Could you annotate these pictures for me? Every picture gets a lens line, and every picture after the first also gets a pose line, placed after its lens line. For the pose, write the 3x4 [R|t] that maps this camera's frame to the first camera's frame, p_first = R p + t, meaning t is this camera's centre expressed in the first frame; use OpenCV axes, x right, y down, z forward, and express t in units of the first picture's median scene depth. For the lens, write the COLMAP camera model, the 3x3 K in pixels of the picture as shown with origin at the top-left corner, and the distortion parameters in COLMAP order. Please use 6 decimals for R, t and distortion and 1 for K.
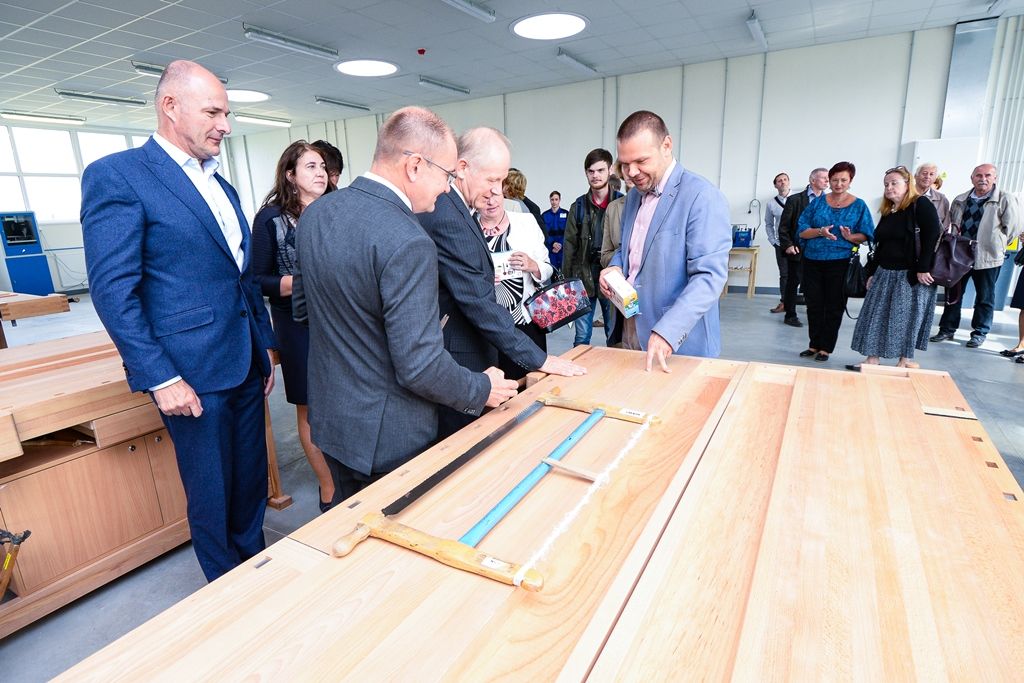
lens RADIAL K [[536.9, 0, 512.0], [0, 536.9, 341.5], [0, 0, 1]] dist [0.006309, -0.015005]
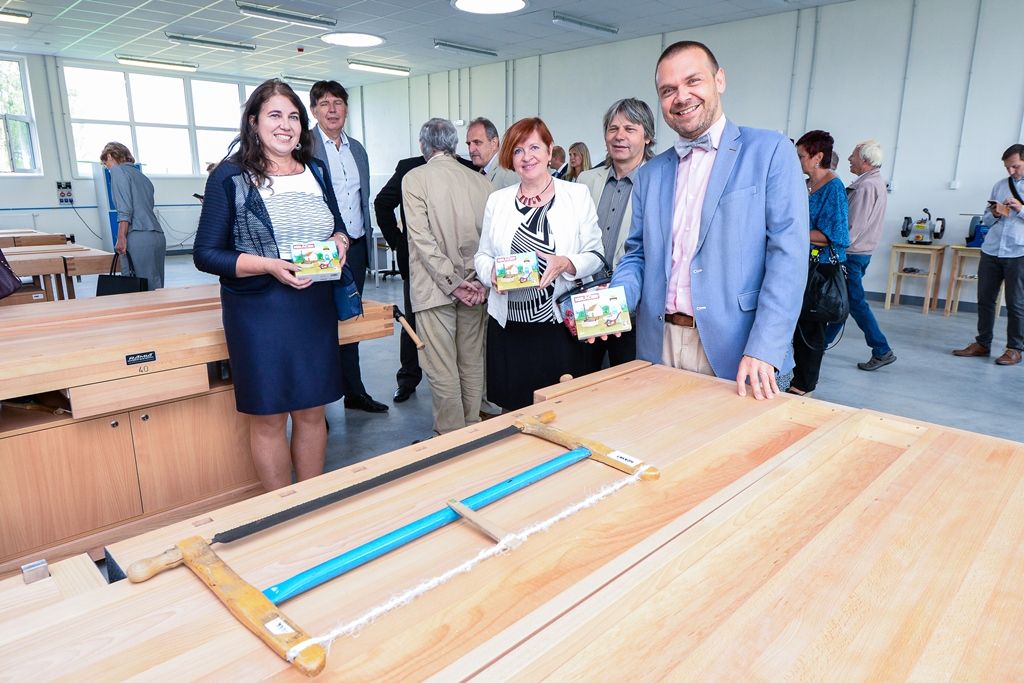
lens RADIAL K [[667.2, 0, 512.0], [0, 667.2, 341.5], [0, 0, 1]] dist [0.001601, -0.002376]
pose [[0.967802, 0.093652, -0.233643, 0.213886], [-0.094510, 0.995495, 0.007544, -0.012305], [0.233297, 0.014780, 0.972293, 0.071562]]
